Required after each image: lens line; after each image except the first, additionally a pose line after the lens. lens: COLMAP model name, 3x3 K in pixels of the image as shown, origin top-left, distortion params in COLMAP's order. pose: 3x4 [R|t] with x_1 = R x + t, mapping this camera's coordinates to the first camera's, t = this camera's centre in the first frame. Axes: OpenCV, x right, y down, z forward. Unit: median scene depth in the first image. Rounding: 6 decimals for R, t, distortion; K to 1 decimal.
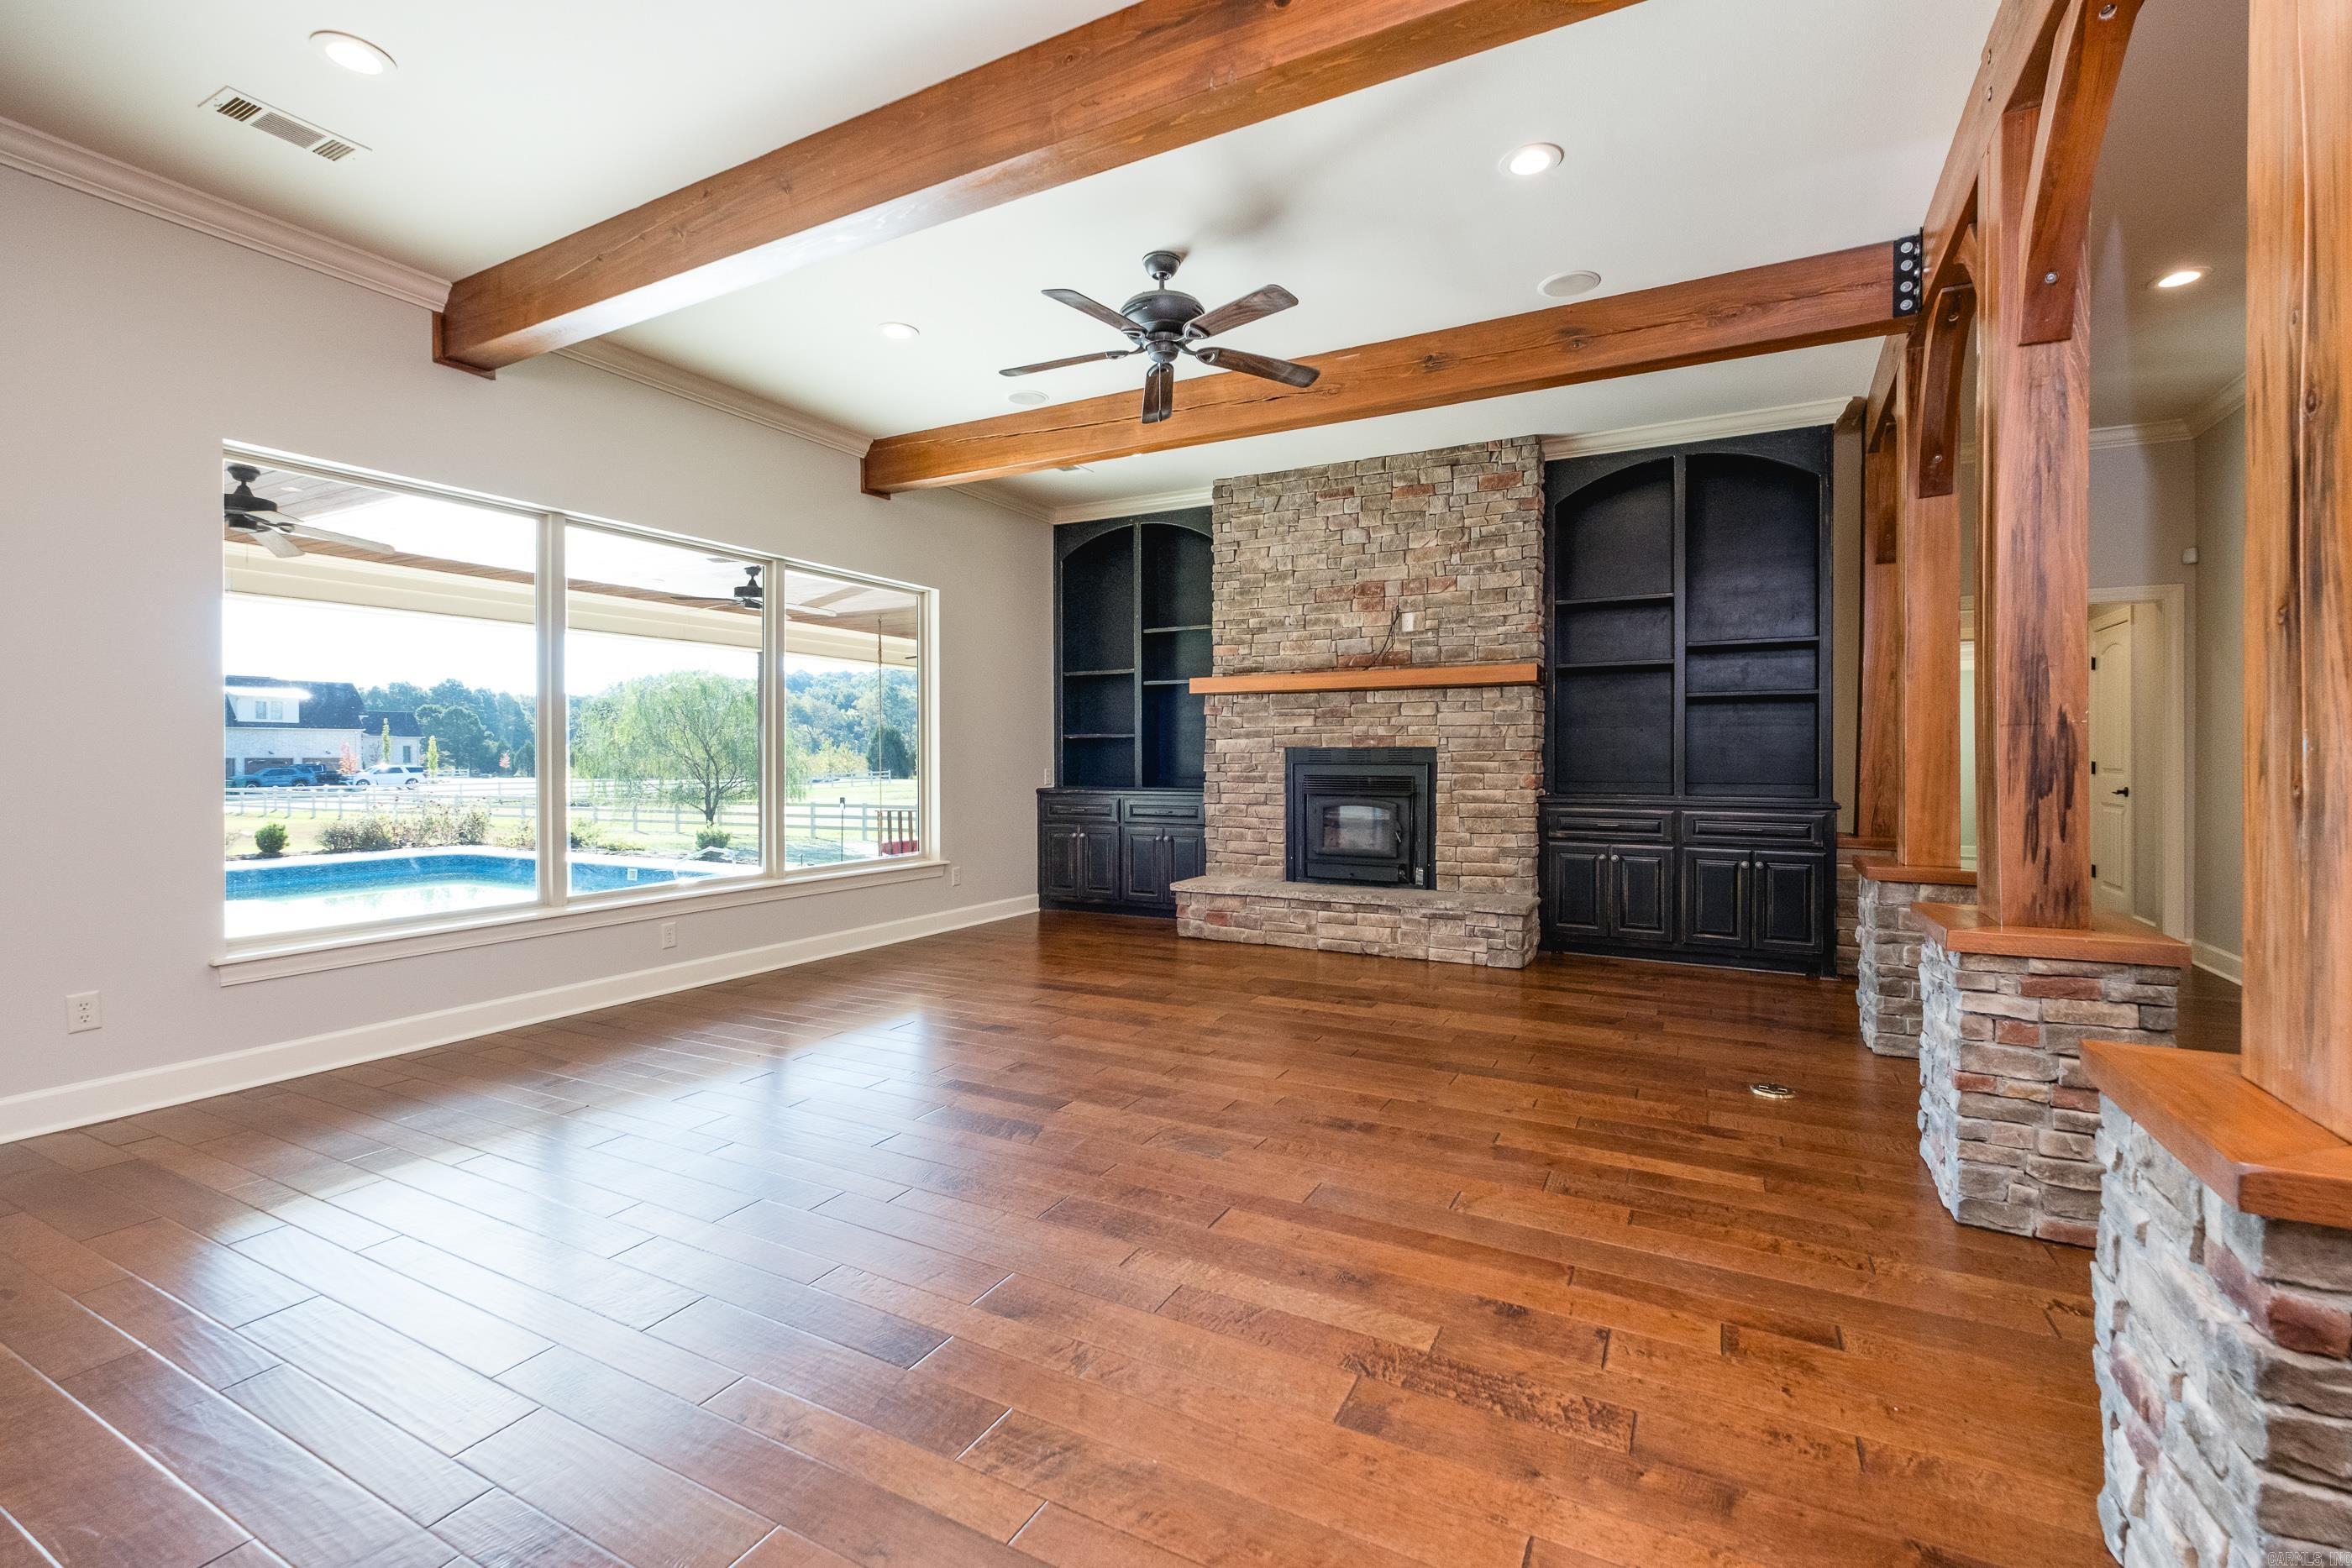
lens RADIAL K [[1016.3, 0, 1169.4], [0, 1016.3, 770.3], [0, 0, 1]] dist [0.004537, -0.005528]
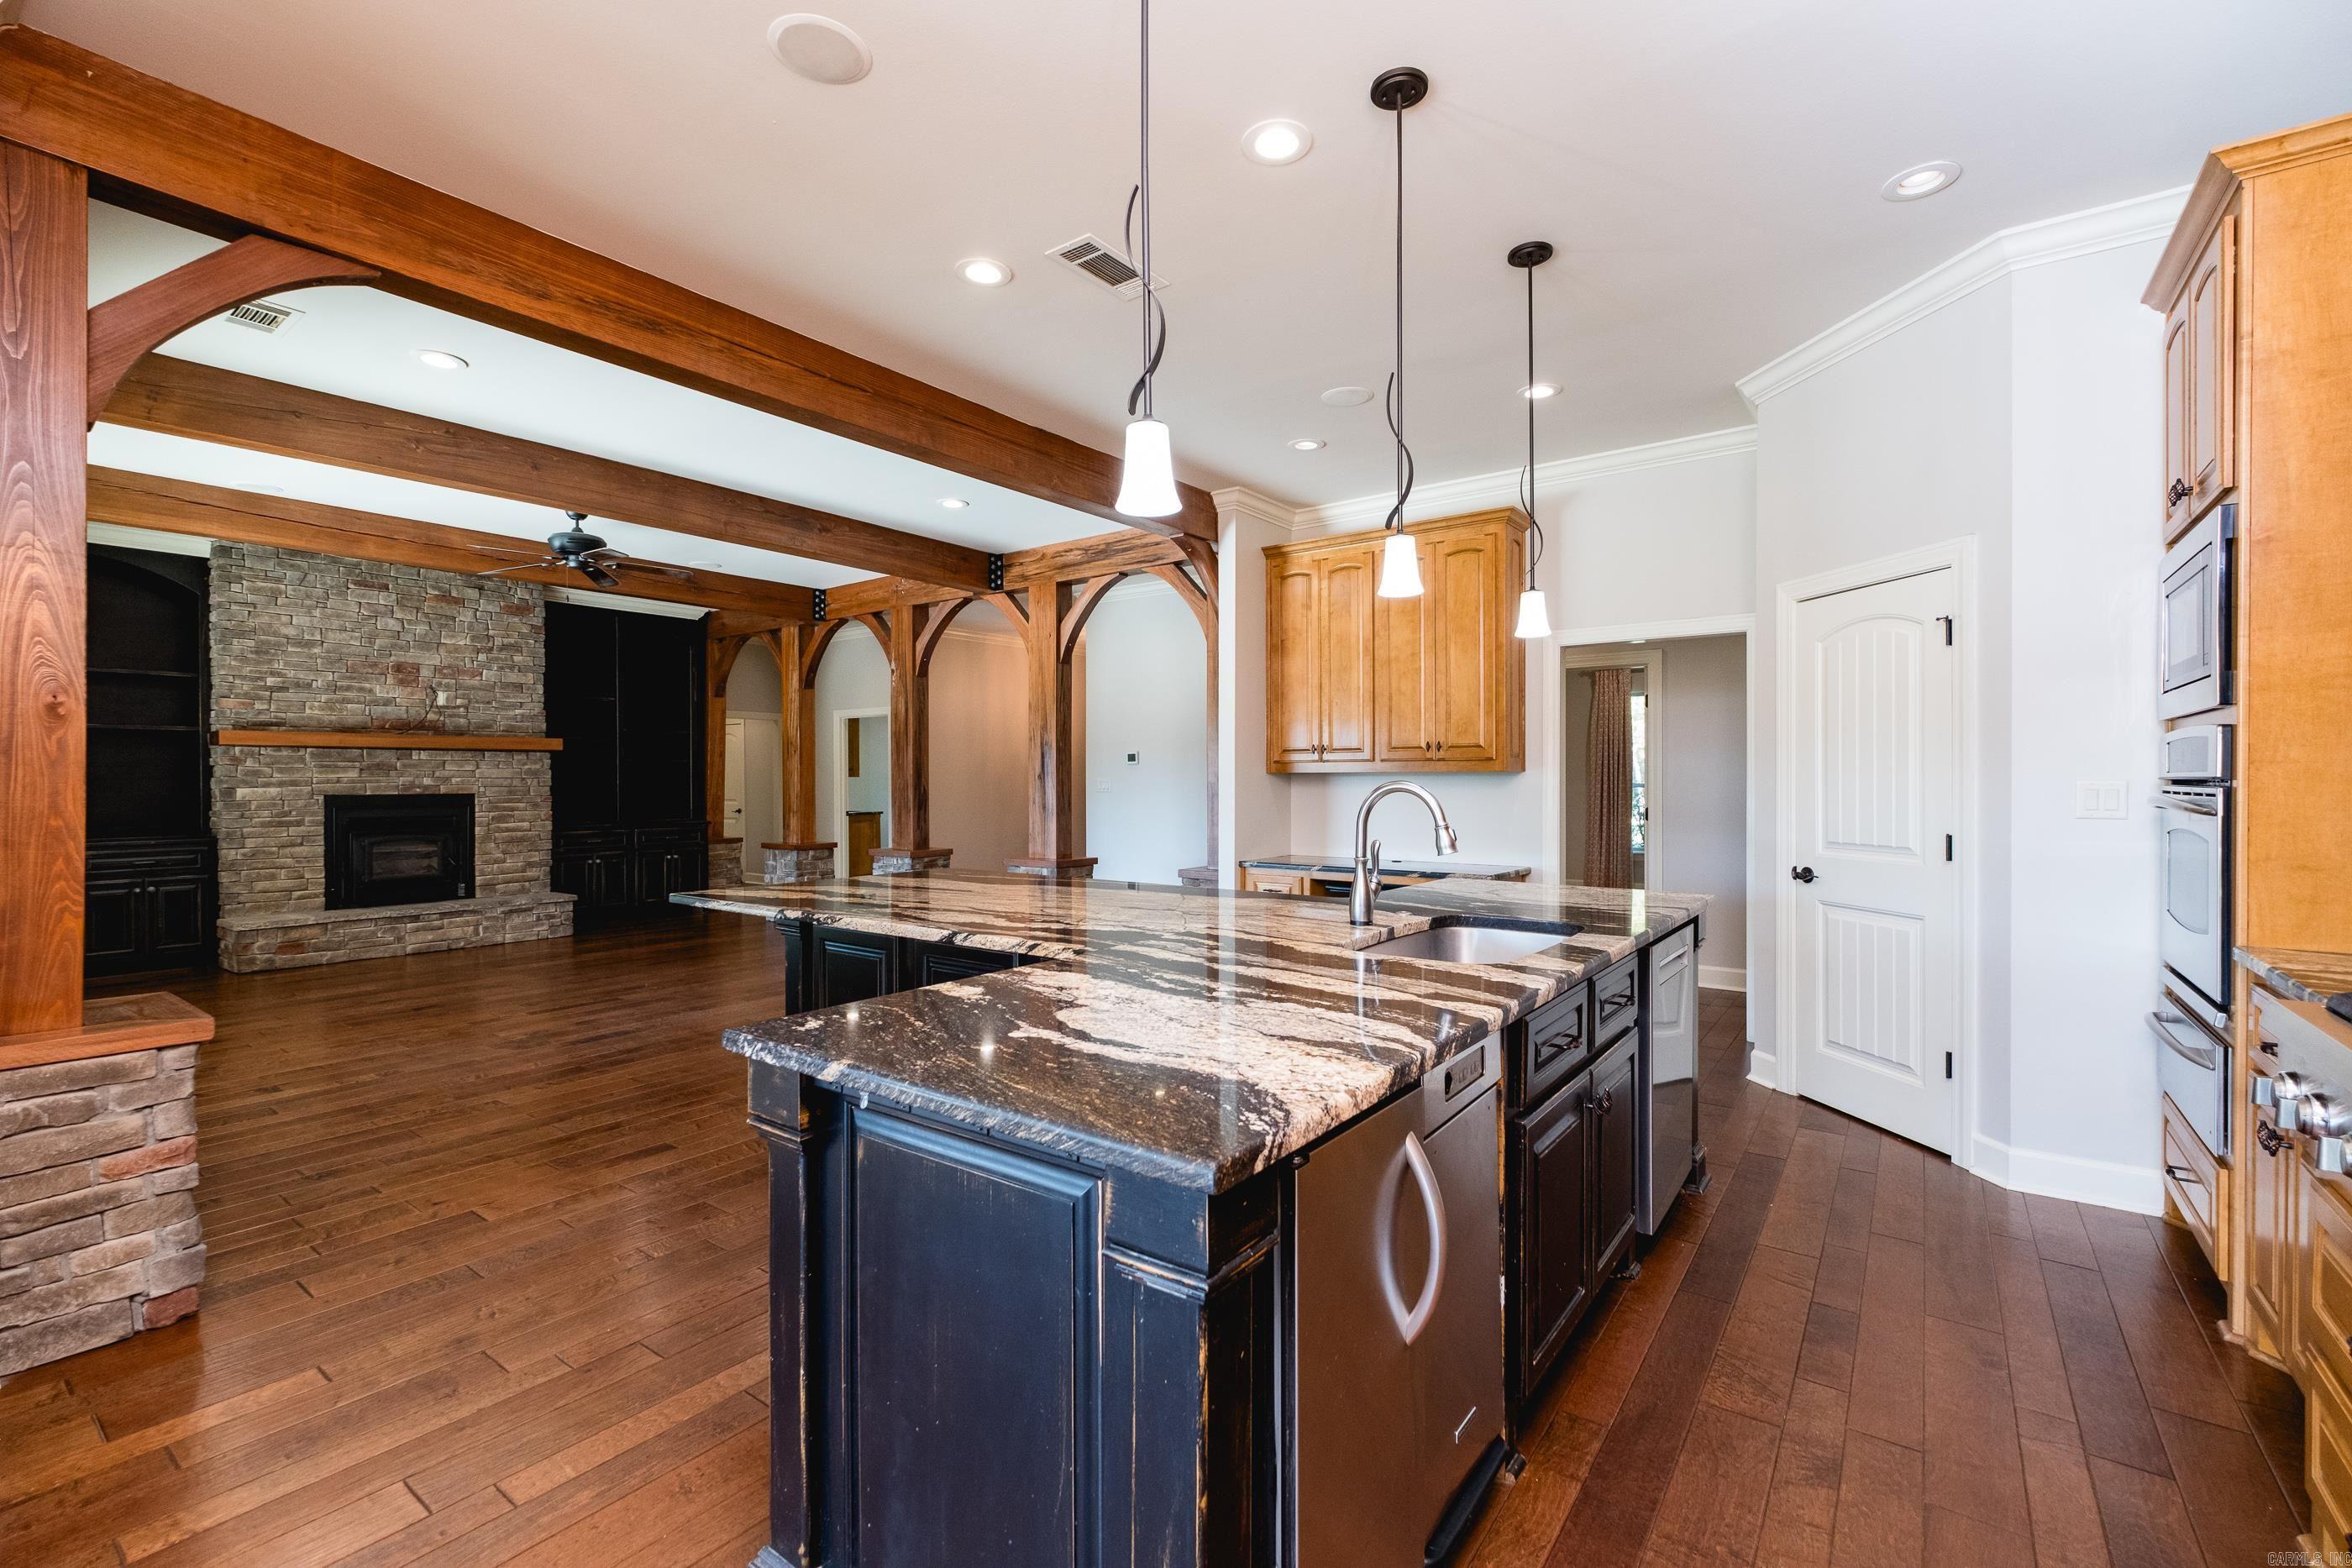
lens RADIAL K [[1016.3, 0, 1188.8], [0, 1016.3, 778.4], [0, 0, 1]] dist [0.004537, -0.005528]
pose [[0.151086, 0.003336, 0.988515, -0.935879], [0.019169, 0.999796, -0.006303, -0.015887], [-0.988335, 0.019901, 0.150992, -0.154811]]
